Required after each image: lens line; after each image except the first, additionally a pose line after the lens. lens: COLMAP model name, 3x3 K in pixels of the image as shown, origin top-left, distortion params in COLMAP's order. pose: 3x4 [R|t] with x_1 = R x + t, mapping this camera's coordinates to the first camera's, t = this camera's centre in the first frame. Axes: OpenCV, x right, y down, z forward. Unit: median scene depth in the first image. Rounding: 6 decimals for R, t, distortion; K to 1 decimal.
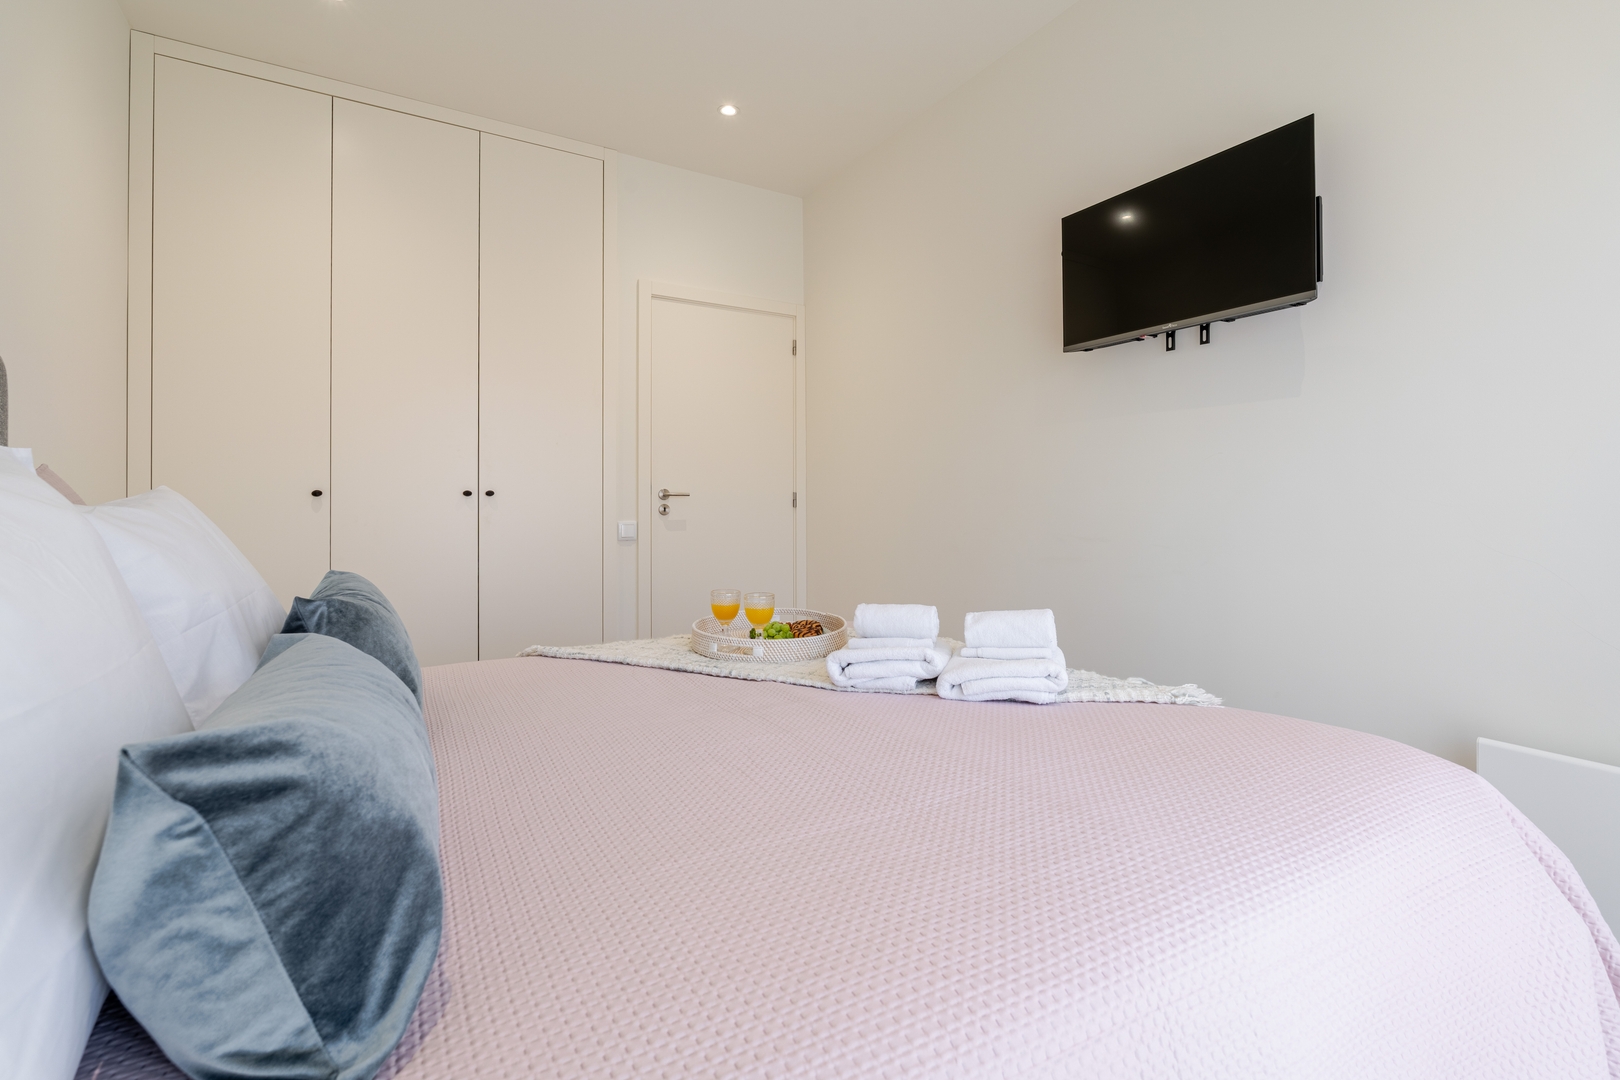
lens RADIAL K [[726.4, 0, 846.0], [0, 726.4, 503.3], [0, 0, 1]] dist [-0.004762, 0.000553]
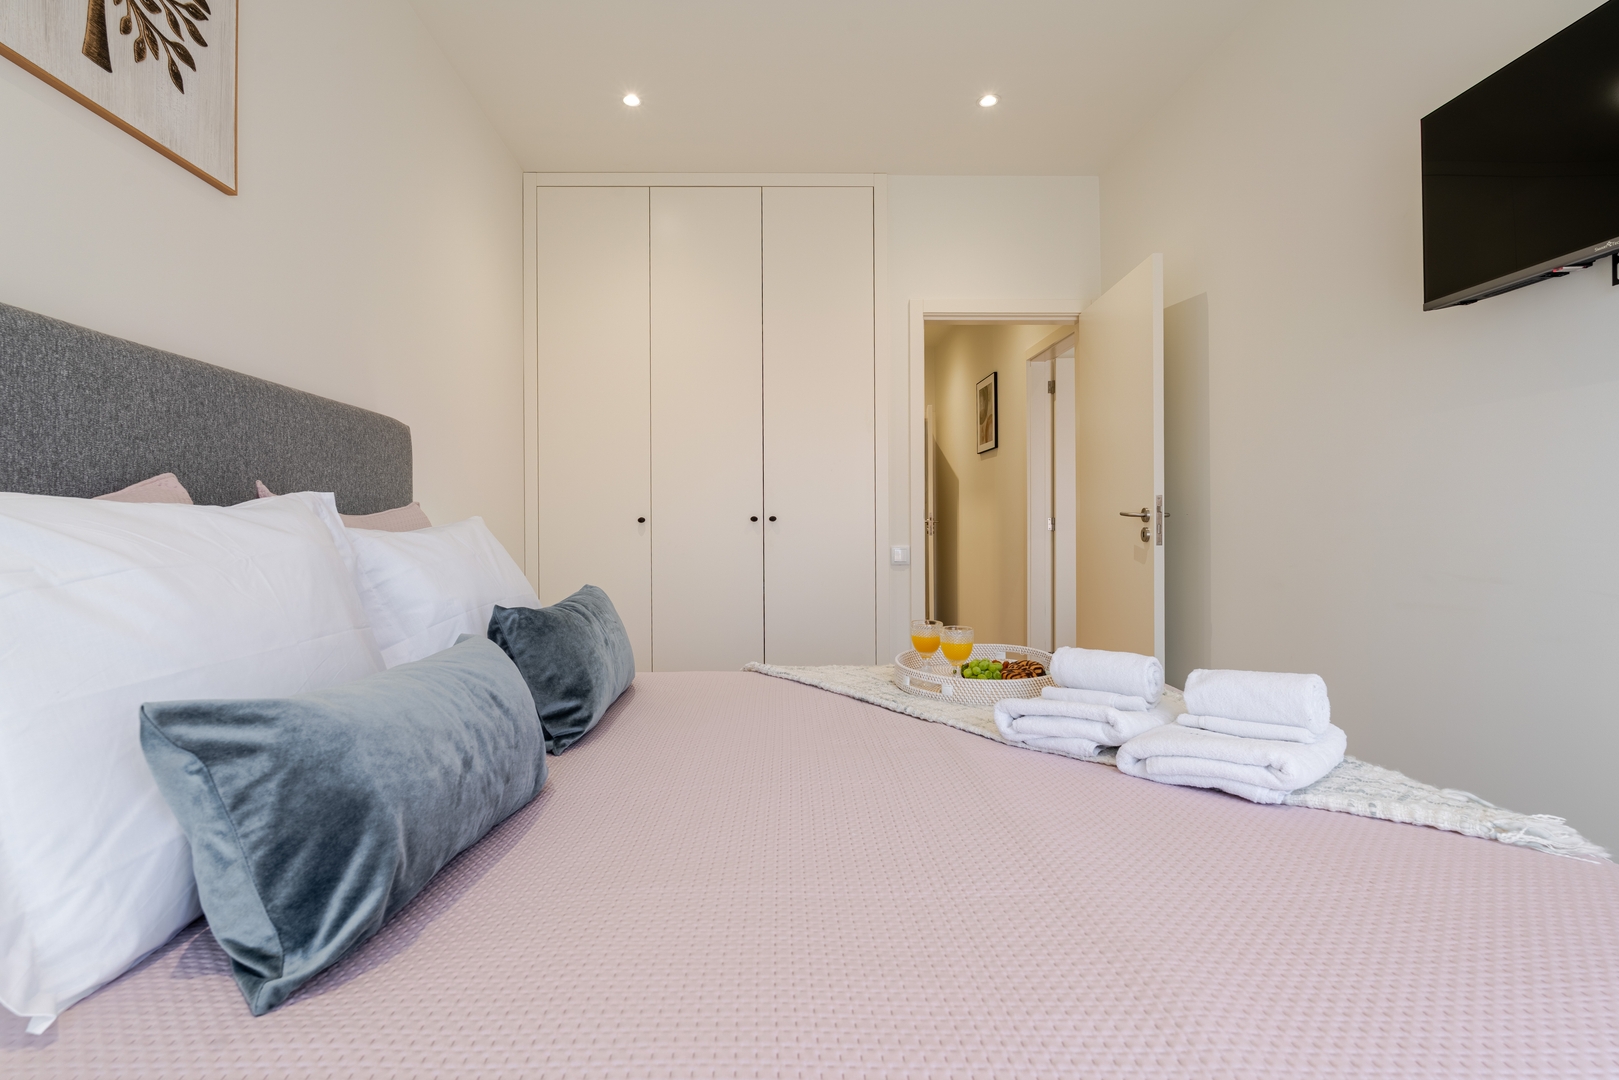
lens RADIAL K [[751.0, 0, 802.4], [0, 751.0, 534.1], [0, 0, 1]] dist [-0.002784, 0.001082]
pose [[0.858477, 0.002129, -0.512848, 0.349375], [0.003164, 0.999950, 0.009447, -0.003873], [0.512843, -0.009732, 0.858427, 0.156255]]
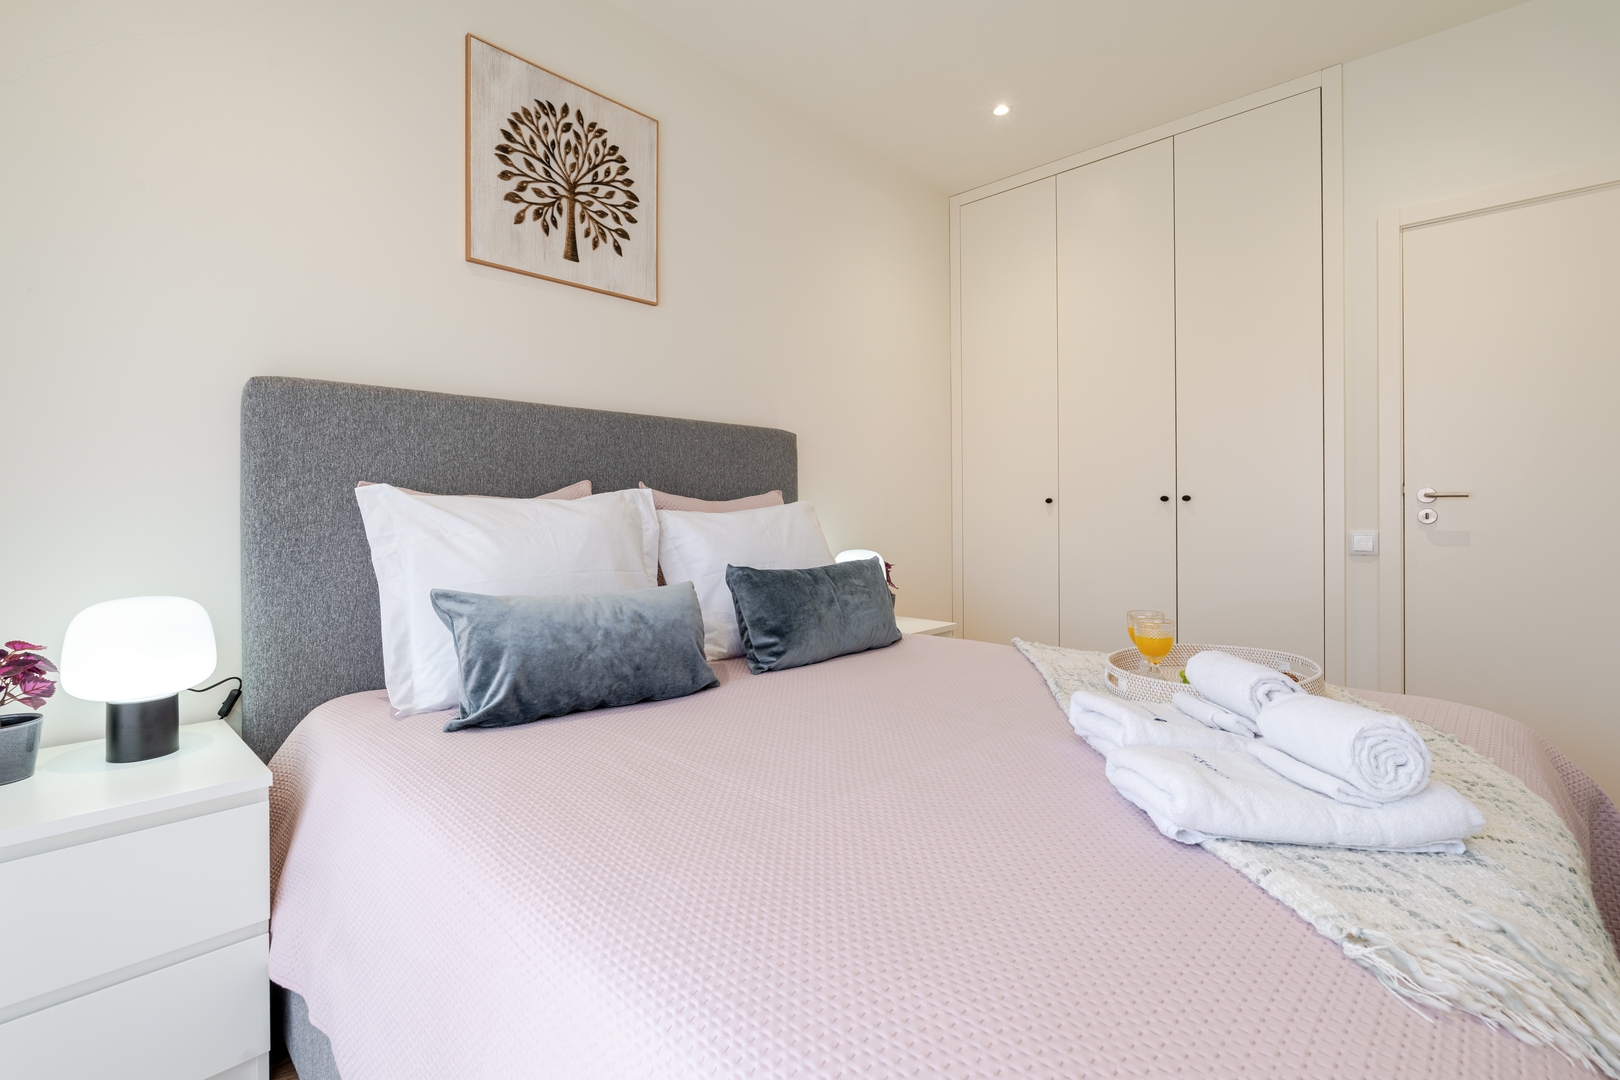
lens RADIAL K [[758.0, 0, 822.5], [0, 758.0, 524.7], [0, 0, 1]] dist [-0.006015, 0.001038]
pose [[0.243817, 0.019592, -0.969623, 1.093767], [0.005800, 0.999749, 0.021659, -0.008176], [0.969804, -0.010905, 0.243642, 0.744693]]
